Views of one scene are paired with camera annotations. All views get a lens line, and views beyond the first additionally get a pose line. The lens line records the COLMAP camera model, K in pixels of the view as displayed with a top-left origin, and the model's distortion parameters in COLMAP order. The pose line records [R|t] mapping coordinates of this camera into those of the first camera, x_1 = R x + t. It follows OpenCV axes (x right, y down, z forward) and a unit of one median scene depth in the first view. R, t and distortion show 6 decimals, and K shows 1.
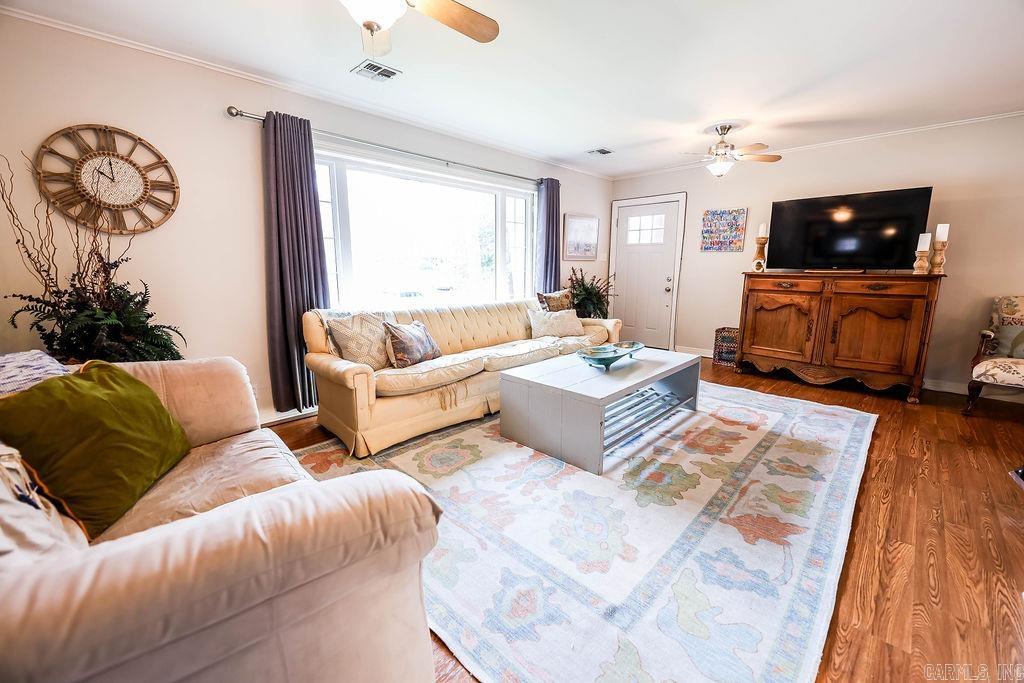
lens RADIAL K [[409.8, 0, 517.3], [0, 409.8, 335.6], [0, 0, 1]] dist [0.001526, -0.004073]
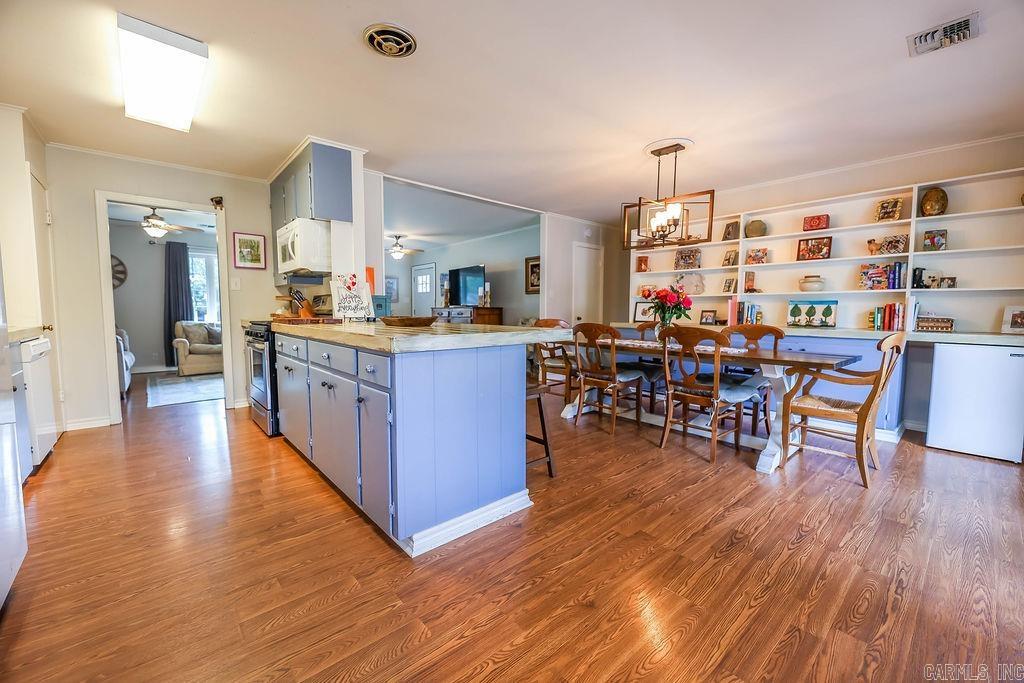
lens RADIAL K [[409.8, 0, 514.7], [0, 409.8, 340.5], [0, 0, 1]] dist [0.001526, -0.004073]
pose [[0.997411, 0.005350, -0.071719, 1.869515], [-0.012396, 0.995094, -0.098159, 0.300274], [0.070842, 0.098794, 0.992583, -1.398651]]
